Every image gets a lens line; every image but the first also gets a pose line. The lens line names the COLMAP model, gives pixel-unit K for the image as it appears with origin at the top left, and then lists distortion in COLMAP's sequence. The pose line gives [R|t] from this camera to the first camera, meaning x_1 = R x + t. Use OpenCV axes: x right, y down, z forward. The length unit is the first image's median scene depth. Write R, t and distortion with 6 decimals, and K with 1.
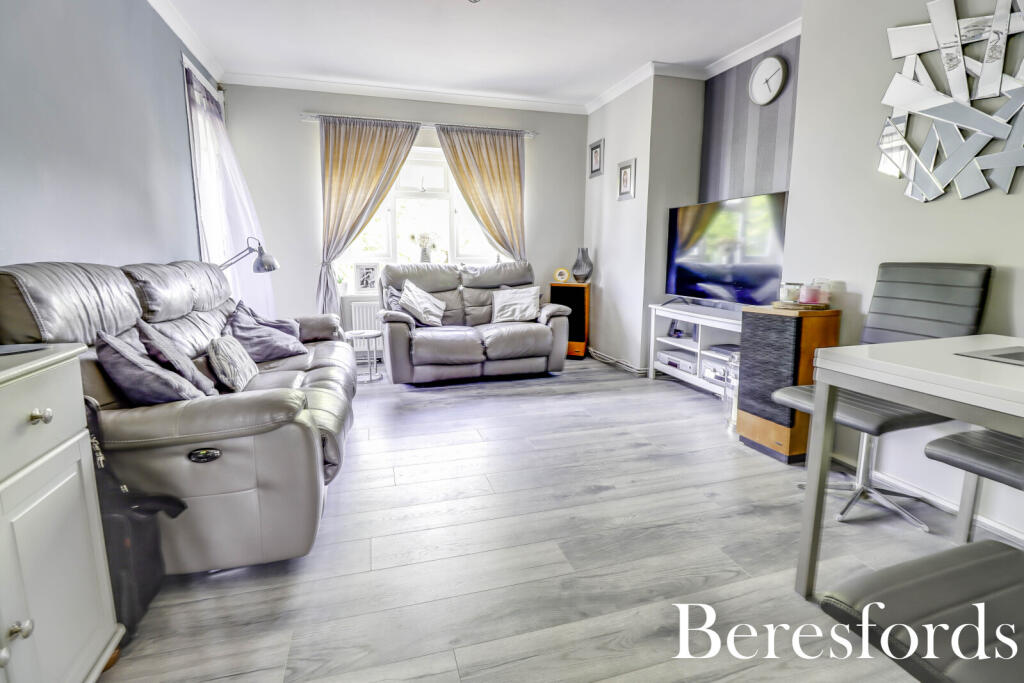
lens RADIAL K [[474.8, 0, 509.0], [0, 474.8, 325.2], [0, 0, 1]] dist [-0.000211, -0.012789]
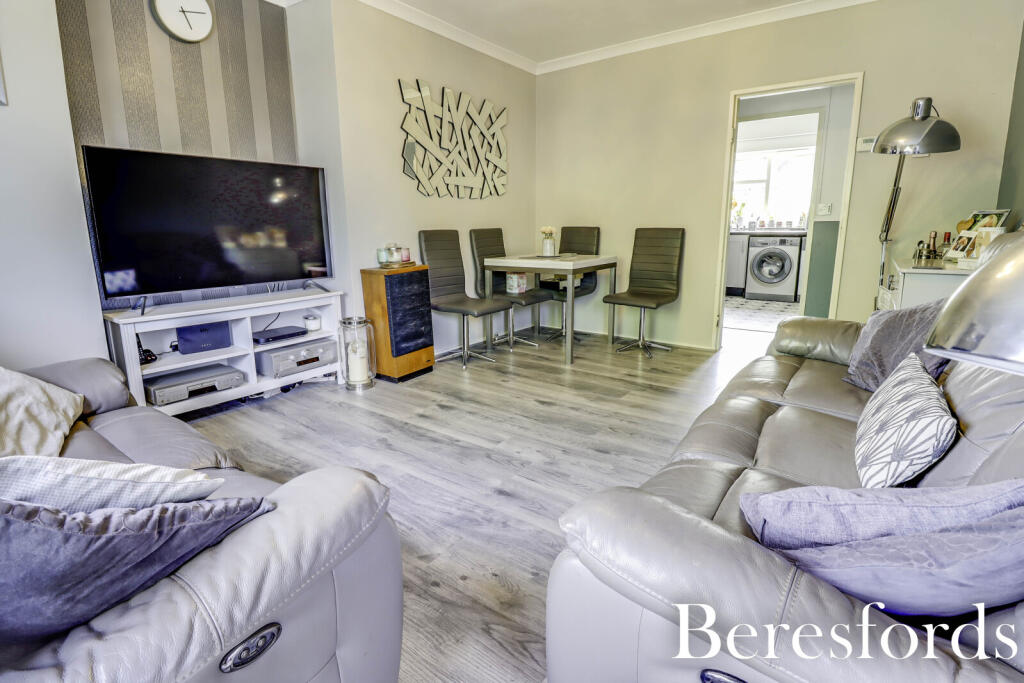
lens RADIAL K [[496.5, 0, 514.2], [0, 496.5, 325.1], [0, 0, 1]] dist [-0.001540, -0.000208]
pose [[-0.605390, -0.153792, 0.780929, -0.677786], [0.126515, 0.950087, 0.285182, -0.223961], [-0.785809, 0.271446, -0.555716, 1.490927]]
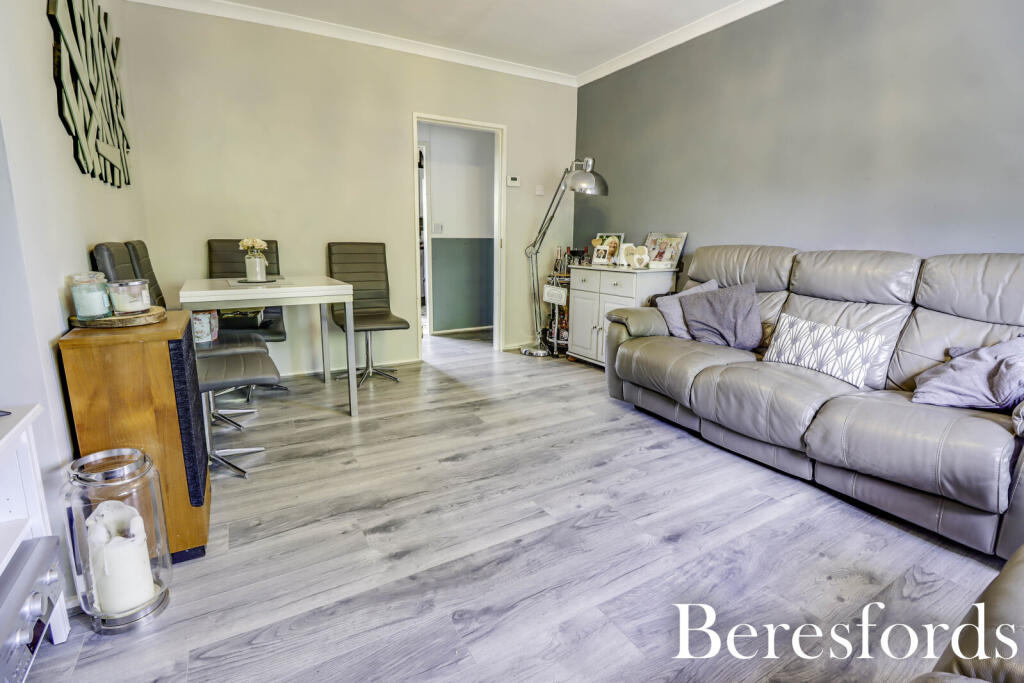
lens RADIAL K [[474.8, 0, 509.0], [0, 474.8, 325.2], [0, 0, 1]] dist [-0.000211, -0.012789]
pose [[-0.971715, 0.031645, -0.234028, 0.259826], [-0.045149, 0.947809, 0.315626, -0.233623], [0.231802, 0.317264, -0.919571, 1.602701]]
